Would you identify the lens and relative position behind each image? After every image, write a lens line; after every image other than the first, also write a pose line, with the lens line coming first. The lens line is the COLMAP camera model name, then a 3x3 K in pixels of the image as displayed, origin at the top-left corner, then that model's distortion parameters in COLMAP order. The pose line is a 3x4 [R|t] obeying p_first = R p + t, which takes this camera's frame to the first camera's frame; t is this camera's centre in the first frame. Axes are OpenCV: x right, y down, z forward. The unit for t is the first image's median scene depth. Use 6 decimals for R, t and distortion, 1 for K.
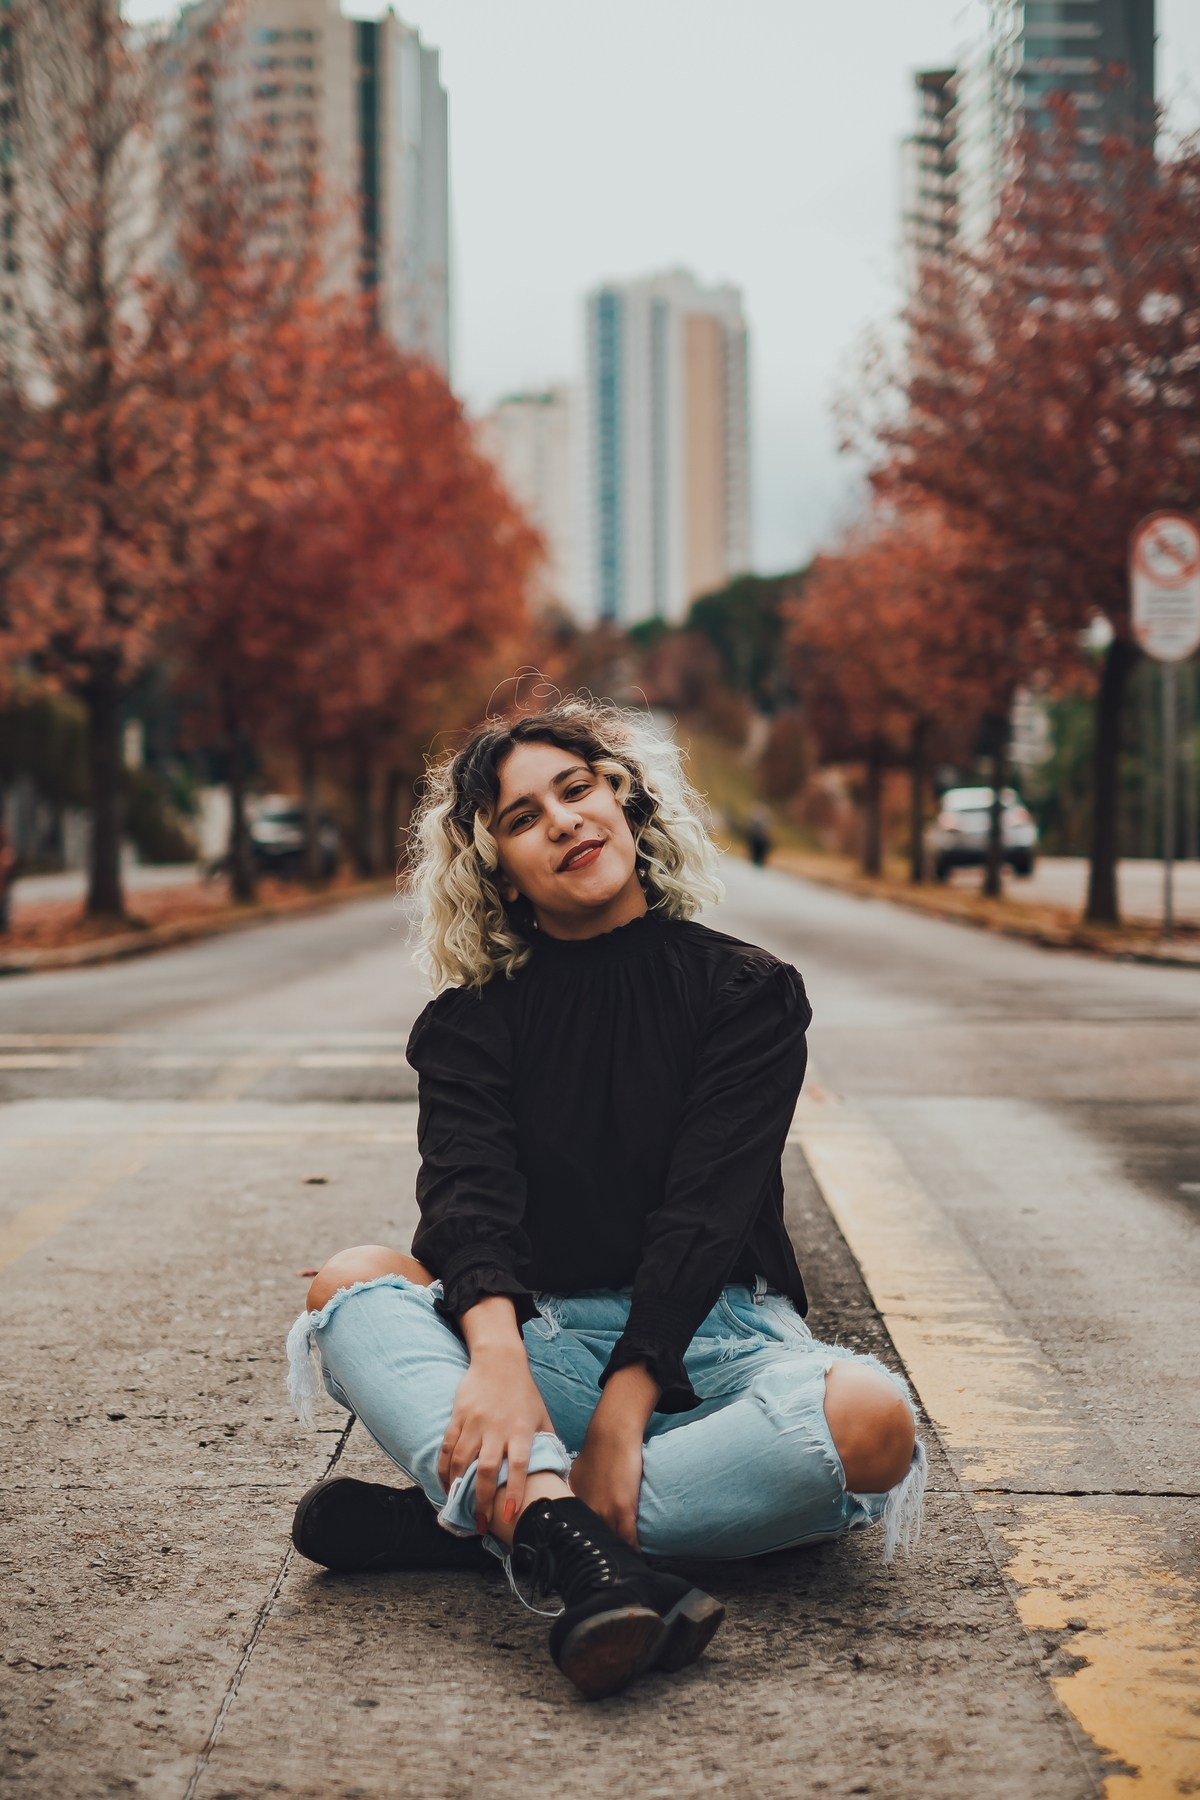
lens RADIAL K [[2808.4, 0, 596.3], [0, 2808.4, 891.4], [0, 0, 1]] dist [-0.050185, 0.000000]
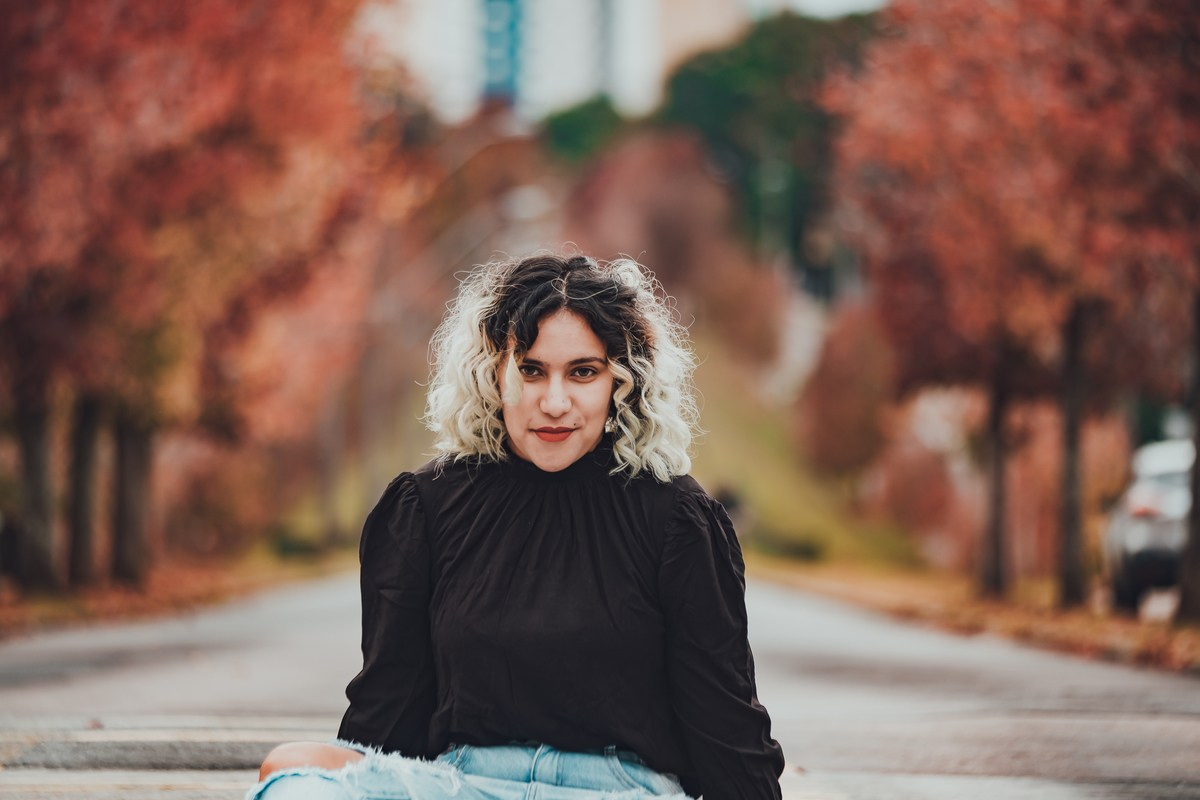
lens RADIAL K [[7207.3, 0, 601.8], [0, 7207.3, 490.1], [0, 0, 1]] dist [1.275634, 0.000000]
pose [[0.999747, 0.009099, 0.020595, -0.004542], [-0.008315, 0.999248, -0.037860, 0.027778], [-0.020924, 0.037679, 0.999071, -0.386403]]
